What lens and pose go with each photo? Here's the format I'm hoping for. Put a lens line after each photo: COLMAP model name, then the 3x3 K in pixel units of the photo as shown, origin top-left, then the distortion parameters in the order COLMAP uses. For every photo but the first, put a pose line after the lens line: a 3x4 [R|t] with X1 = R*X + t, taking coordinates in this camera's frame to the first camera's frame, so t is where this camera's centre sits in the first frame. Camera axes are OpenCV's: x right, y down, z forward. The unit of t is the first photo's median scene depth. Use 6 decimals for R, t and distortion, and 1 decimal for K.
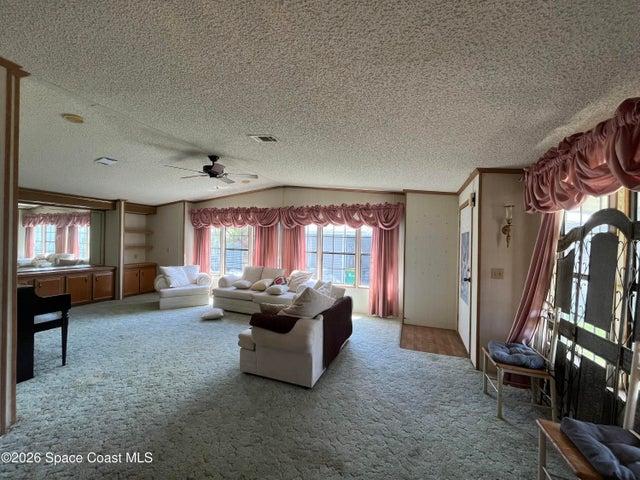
lens RADIAL K [[261.3, 0, 318.6], [0, 261.3, 240.8], [0, 0, 1]] dist [-0.003933, -0.000106]
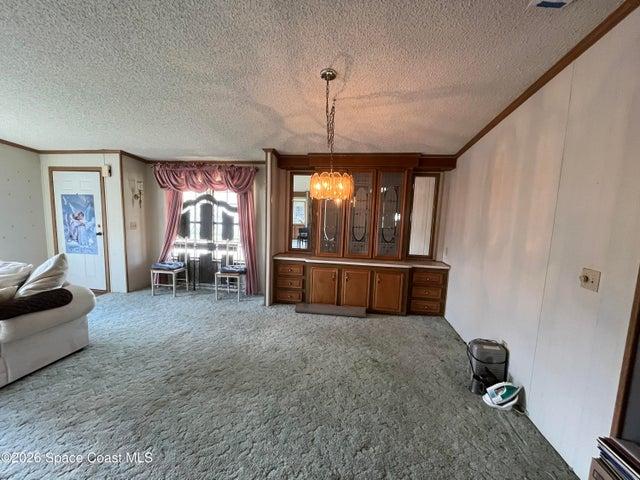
lens RADIAL K [[261.3, 0, 318.6], [0, 261.3, 240.8], [0, 0, 1]] dist [-0.003933, -0.000106]
pose [[-0.224624, -0.123580, 0.966578, -1.073904], [-0.048886, 0.992106, 0.115483, -0.016134], [-0.973219, -0.021312, -0.228892, 0.314587]]
